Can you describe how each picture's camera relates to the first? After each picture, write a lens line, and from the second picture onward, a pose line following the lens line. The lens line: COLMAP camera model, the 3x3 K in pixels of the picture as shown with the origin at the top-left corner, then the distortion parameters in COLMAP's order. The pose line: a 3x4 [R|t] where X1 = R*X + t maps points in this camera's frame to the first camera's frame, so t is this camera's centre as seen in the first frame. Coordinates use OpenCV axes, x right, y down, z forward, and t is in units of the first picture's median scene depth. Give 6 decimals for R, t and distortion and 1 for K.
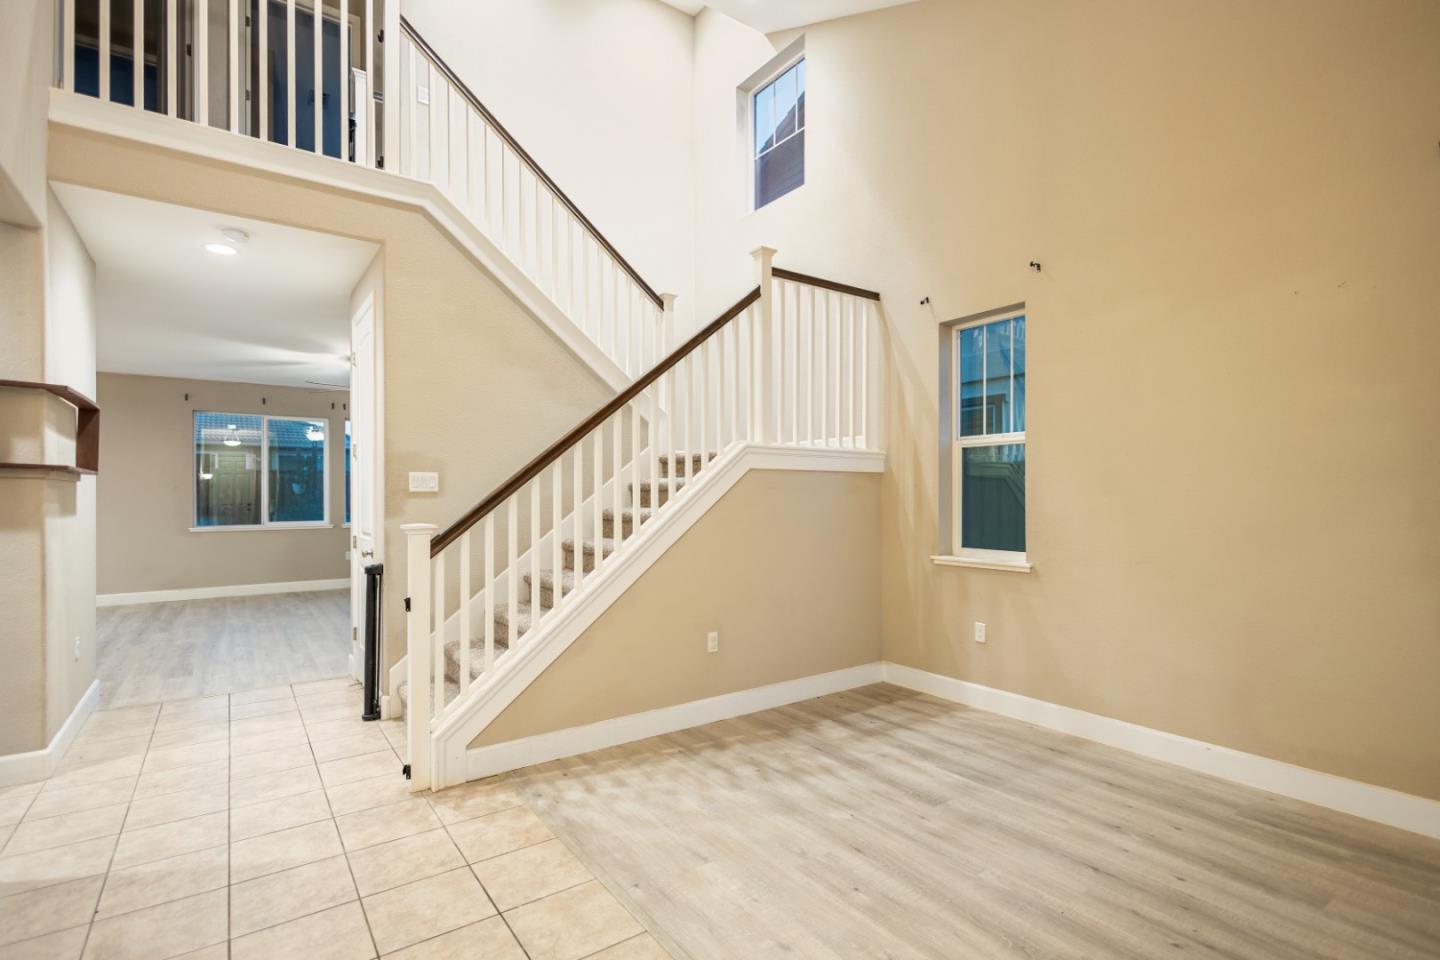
lens RADIAL K [[680.5, 0, 719.1], [0, 680.5, 492.5], [0, 0, 1]] dist [0.005505, -0.000121]
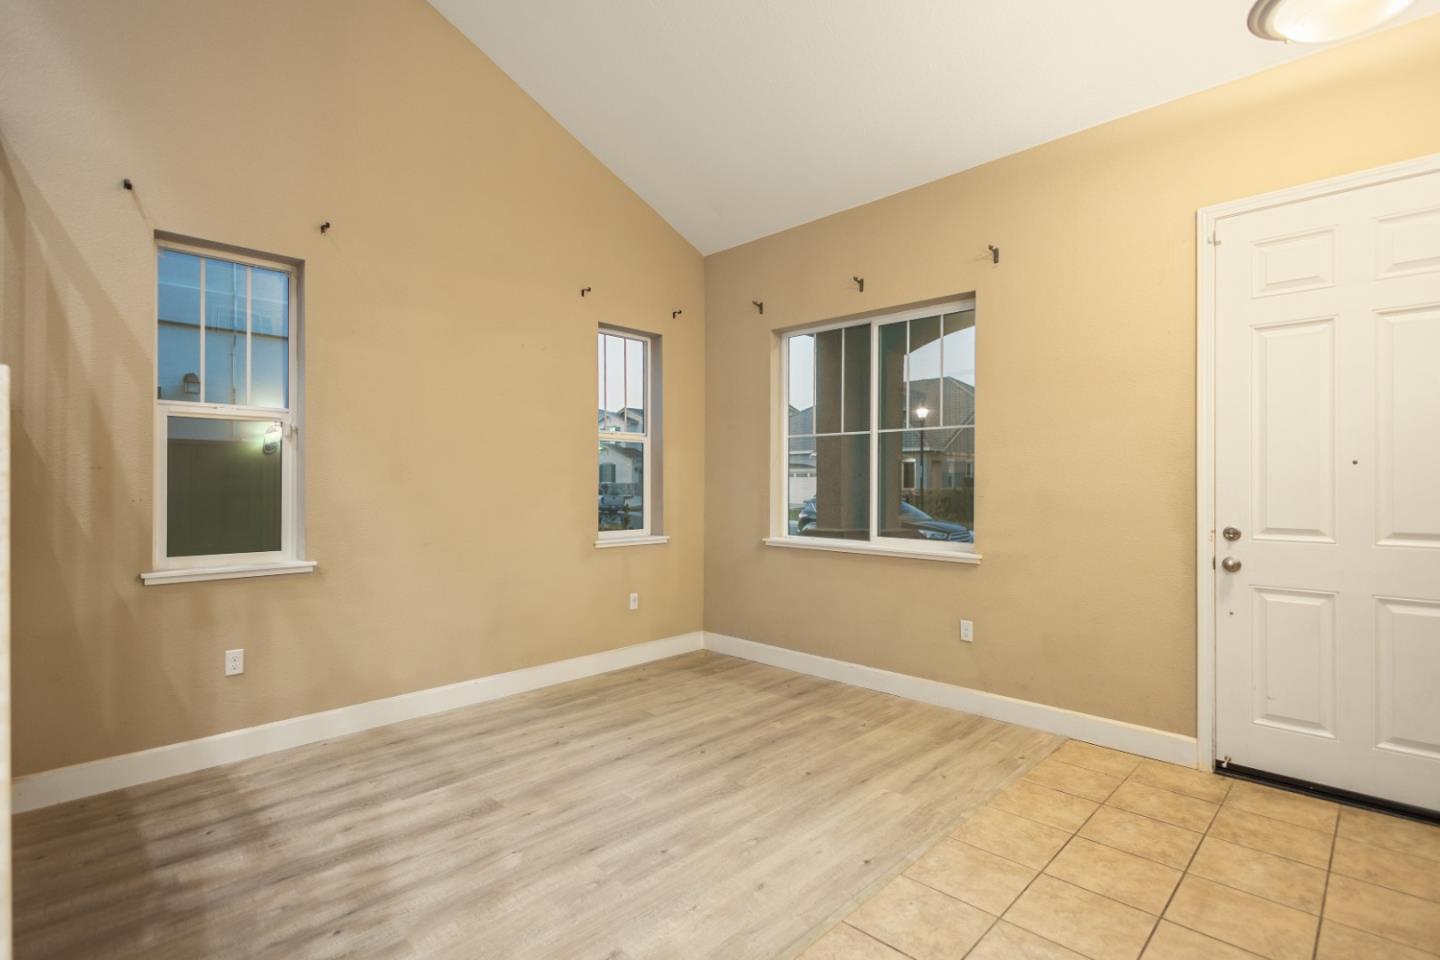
lens RADIAL K [[680.5, 0, 721.9], [0, 680.5, 482.5], [0, 0, 1]] dist [0.005505, -0.000121]
pose [[-0.174197, 0.003177, 0.984706, -0.593680], [-0.005217, 0.999978, -0.004150, 0.004488], [-0.984697, -0.005860, -0.174176, 0.750572]]
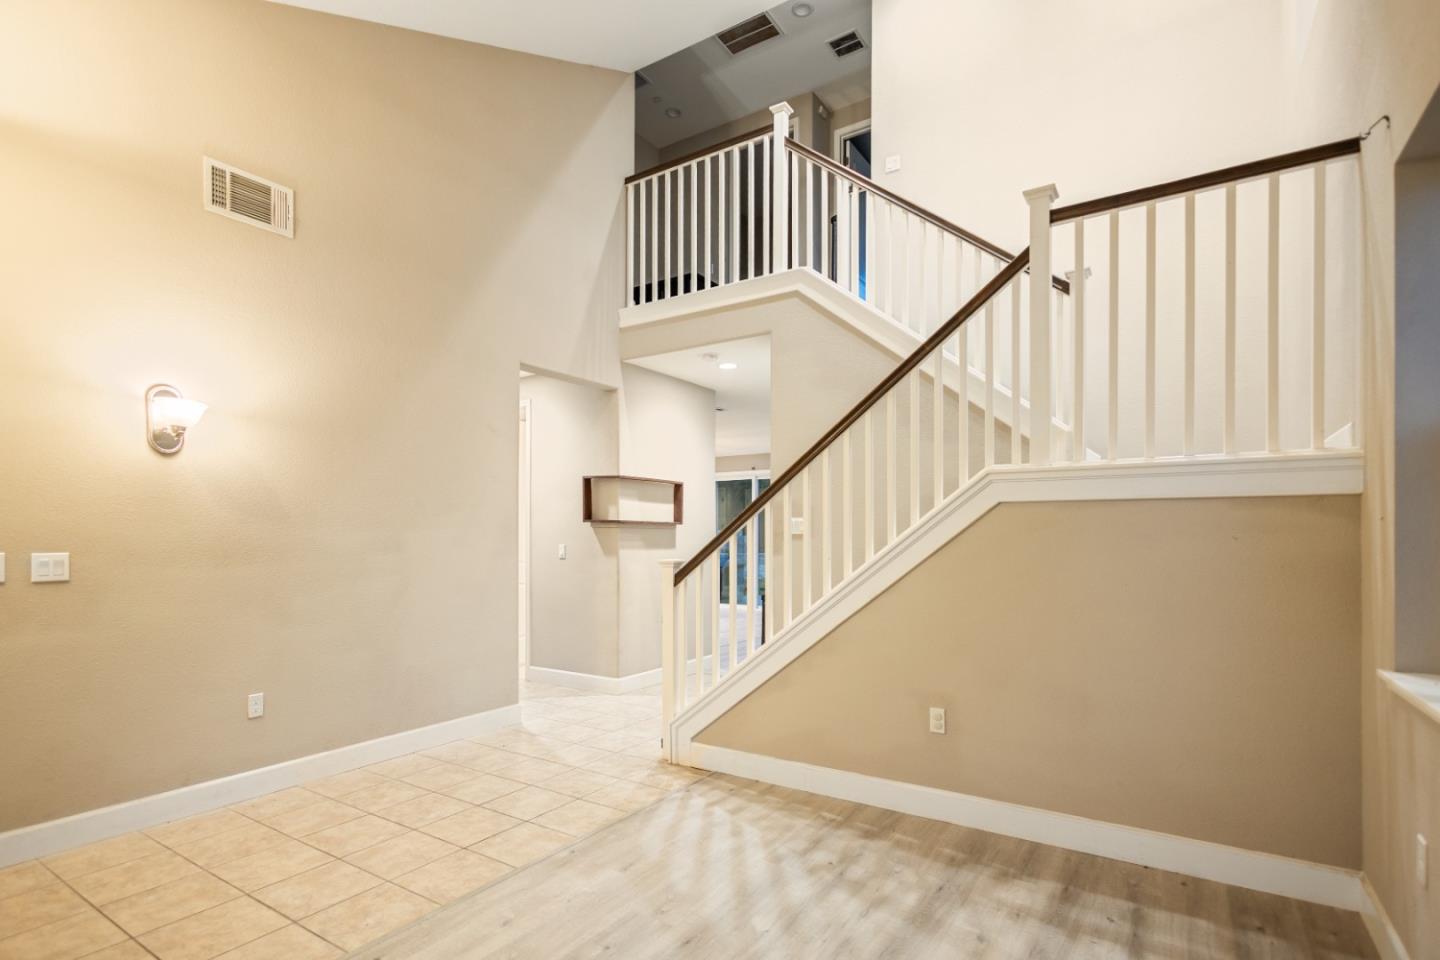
lens RADIAL K [[719.2, 0, 707.0], [0, 719.2, 530.3], [0, 0, 1]] dist [0.005763, 0.001565]
pose [[0.348484, -0.007064, -0.937288, 0.826516], [0.003571, 0.999974, -0.006209, -0.001538], [0.937308, -0.001183, 0.348500, 0.530720]]
